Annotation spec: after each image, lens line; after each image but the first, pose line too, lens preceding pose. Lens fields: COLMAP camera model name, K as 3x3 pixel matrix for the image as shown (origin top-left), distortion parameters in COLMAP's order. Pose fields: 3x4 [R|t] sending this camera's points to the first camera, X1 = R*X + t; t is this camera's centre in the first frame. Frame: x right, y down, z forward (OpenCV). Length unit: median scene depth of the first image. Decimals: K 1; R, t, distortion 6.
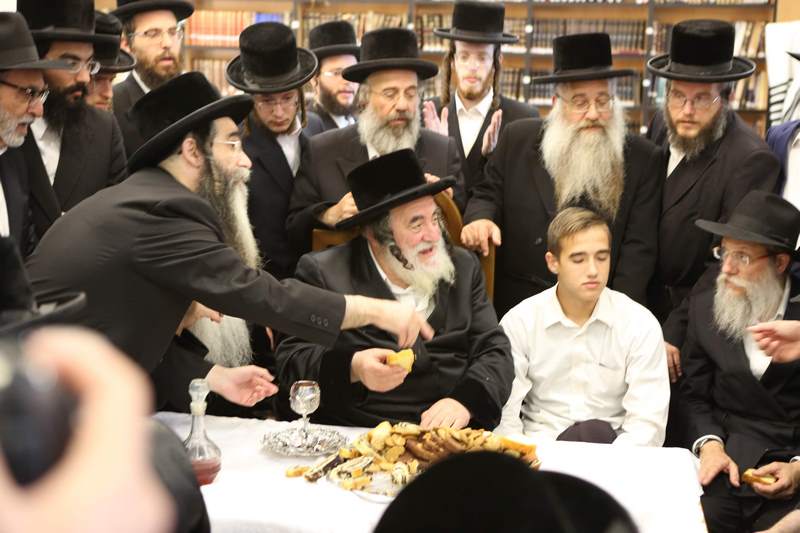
lens RADIAL K [[1290.9, 0, 400.0], [0, 1290.9, 266.5], [0, 0, 1]] dist [0.047718, 0.097945]
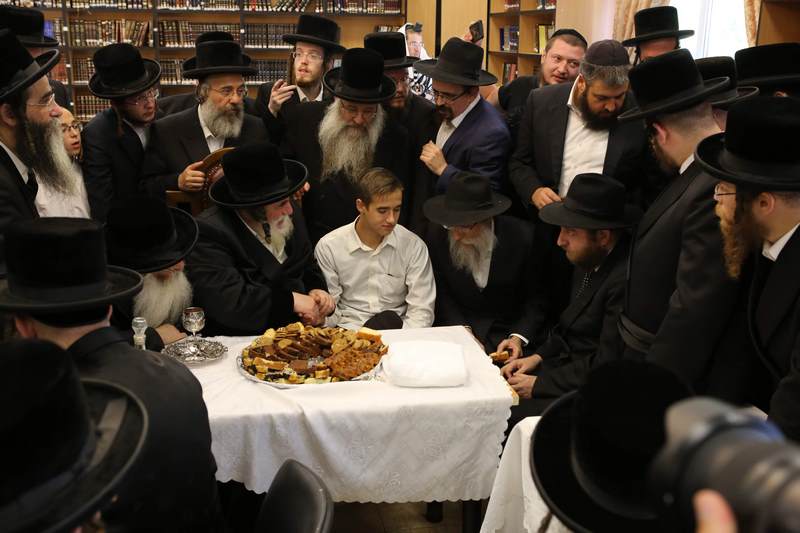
lens RADIAL K [[874.8, 0, 400.0], [0, 874.8, 266.5], [0, 0, 1]] dist [-0.013047, 0.013054]
pose [[0.944094, -0.090491, 0.317015, -0.147301], [0.061220, 0.992988, 0.101126, -0.032423], [-0.323943, -0.076064, 0.943014, 0.052422]]
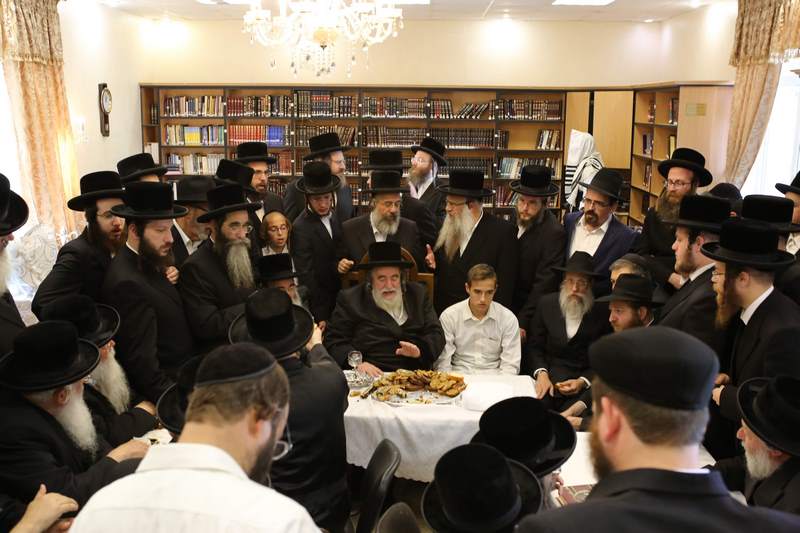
lens RADIAL K [[869.6, 0, 400.0], [0, 869.6, 266.5], [0, 0, 1]] dist [-0.075249, -0.000436]
pose [[0.995690, -0.024775, 0.089378, -0.107807], [0.023184, 0.999555, 0.018791, -0.067074], [-0.089804, -0.016638, 0.995820, -0.377878]]
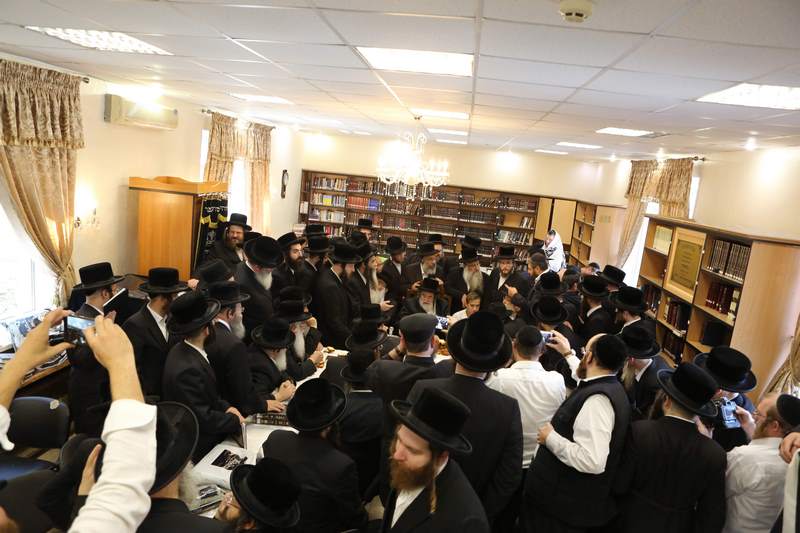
lens RADIAL K [[567.9, 0, 400.0], [0, 567.9, 266.5], [0, 0, 1]] dist [-0.091065, 0.000175]
pose [[0.996263, 0.083137, 0.023396, -0.141787], [-0.083106, 0.996538, -0.002289, -0.096787], [-0.023505, 0.000336, 0.999724, -0.802735]]
